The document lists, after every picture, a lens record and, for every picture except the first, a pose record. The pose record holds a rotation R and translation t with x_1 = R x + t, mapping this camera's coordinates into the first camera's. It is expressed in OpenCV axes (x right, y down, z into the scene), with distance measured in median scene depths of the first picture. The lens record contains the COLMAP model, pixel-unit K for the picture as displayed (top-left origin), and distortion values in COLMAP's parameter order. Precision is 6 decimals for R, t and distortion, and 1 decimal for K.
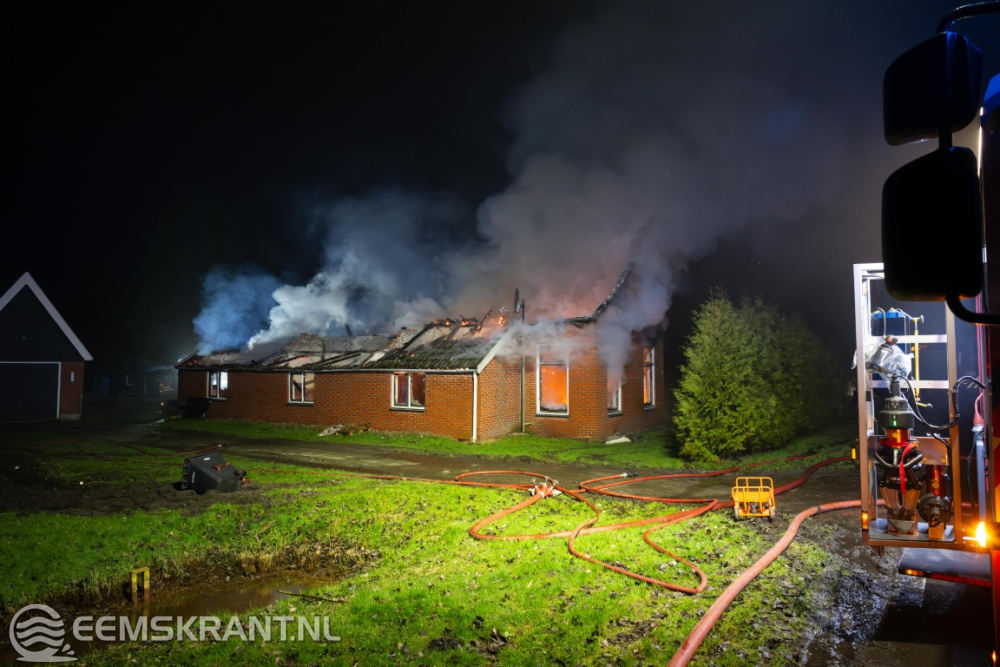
lens RADIAL K [[668.7, 0, 499.8], [0, 668.7, 330.0], [0, 0, 1]] dist [0.002775, -0.007771]
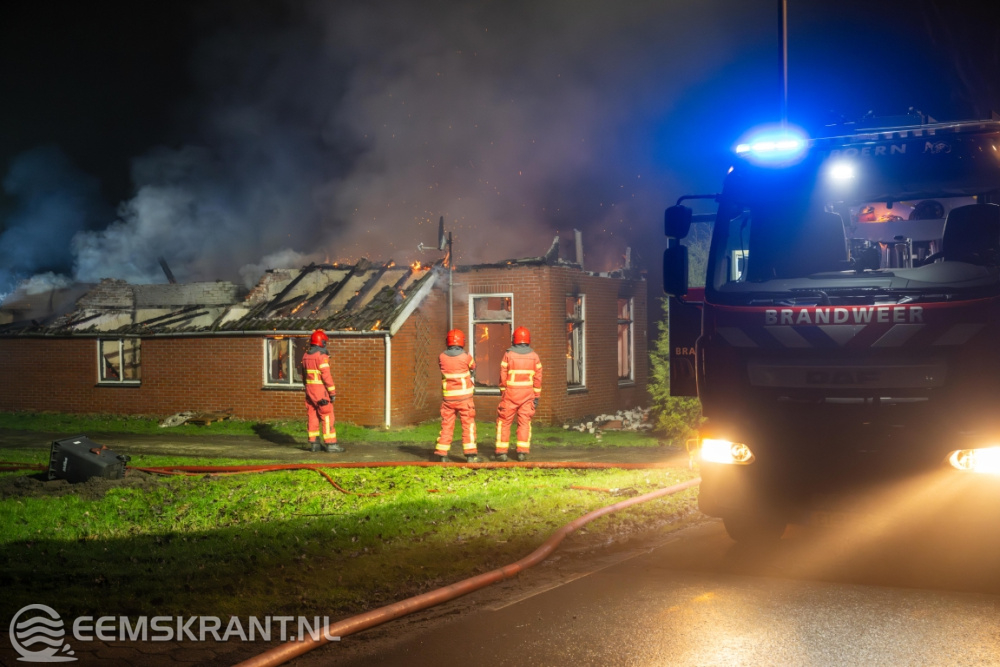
lens RADIAL K [[1310.2, 0, 501.7], [0, 1310.2, 323.7], [0, 0, 1]] dist [0.045427, 0.000000]
pose [[0.994027, -0.009204, 0.108746, -0.067275], [0.003656, 0.998686, 0.051112, -0.020421], [-0.109074, -0.050410, 0.992755, -0.425646]]
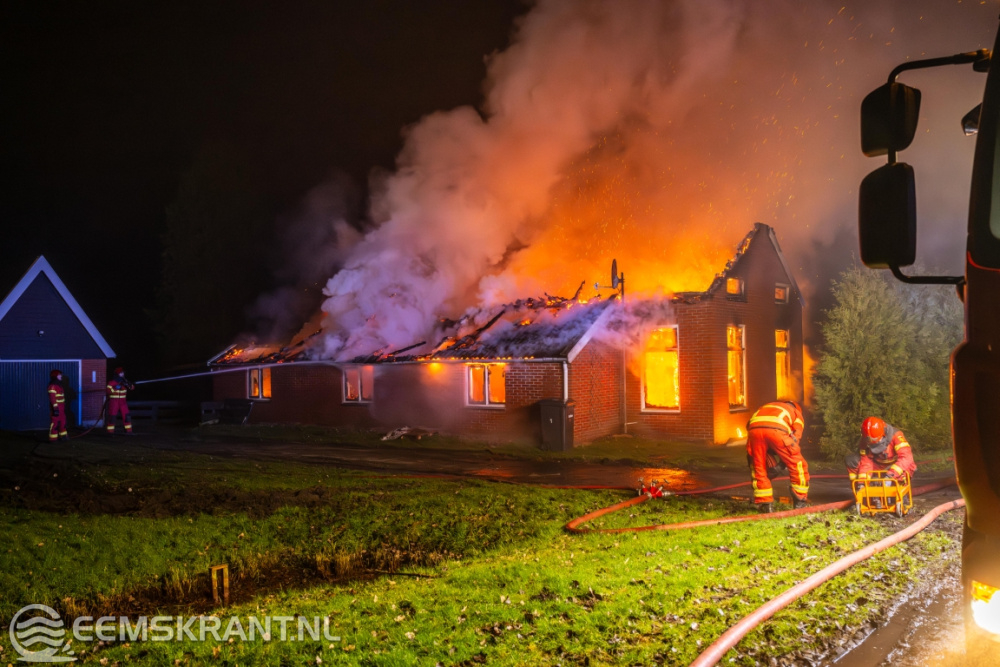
lens RADIAL K [[877.9, 0, 508.5], [0, 877.9, 342.4], [0, 0, 1]] dist [0.002608, 0.002103]
pose [[0.994839, -0.018613, -0.099739, 0.002097], [0.021835, 0.999271, 0.031304, 0.003623], [0.099084, -0.033321, 0.994521, -0.088801]]
